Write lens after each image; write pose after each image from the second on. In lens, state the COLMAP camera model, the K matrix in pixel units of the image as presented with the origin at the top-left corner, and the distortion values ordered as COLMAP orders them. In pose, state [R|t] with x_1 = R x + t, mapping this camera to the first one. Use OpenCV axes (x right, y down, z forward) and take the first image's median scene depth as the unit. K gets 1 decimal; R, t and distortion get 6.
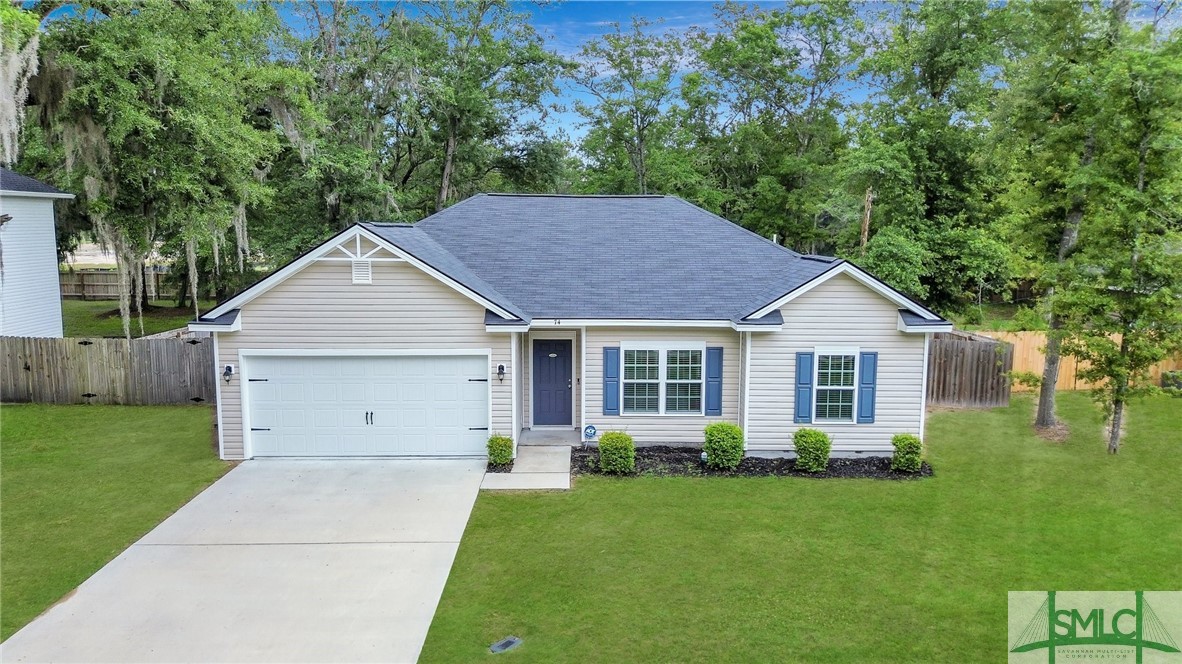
lens RADIAL K [[855.2, 0, 591.0], [0, 855.2, 332.0], [0, 0, 1]] dist [0.048075, -0.001532]
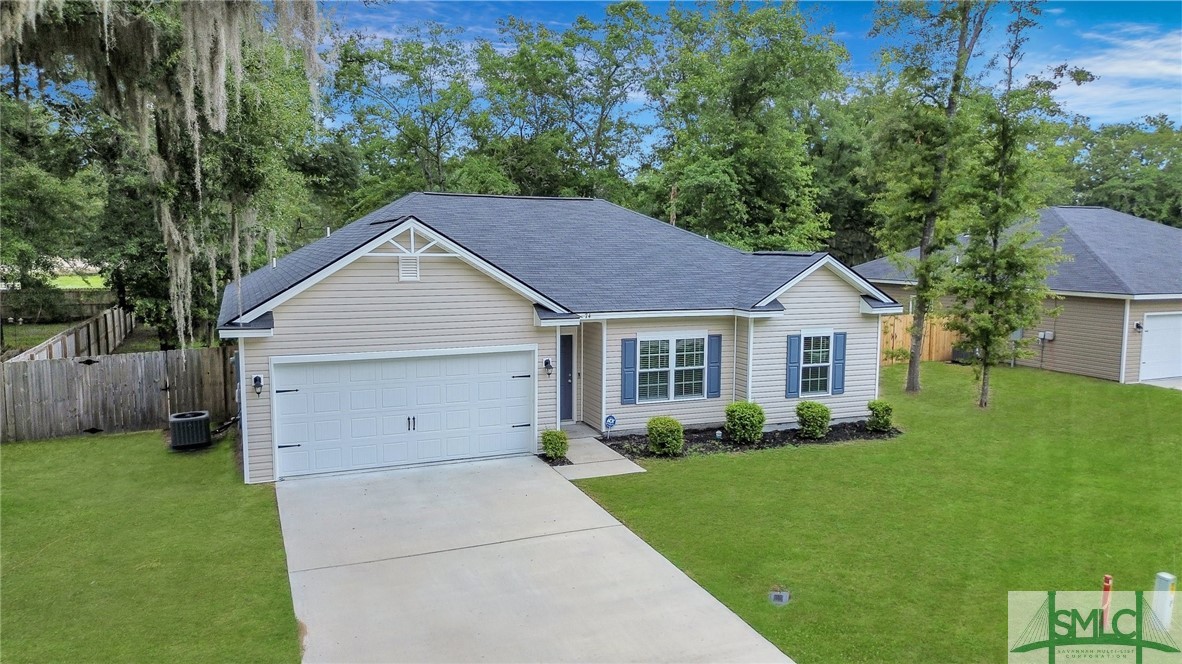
lens RADIAL K [[855.2, 0, 591.0], [0, 855.2, 332.0], [0, 0, 1]] dist [0.048075, -0.001532]
pose [[0.924706, -0.039598, 0.378616, -0.428806], [0.046520, 0.998875, -0.009148, 0.017442], [-0.377828, 0.026072, 0.925509, 0.049847]]
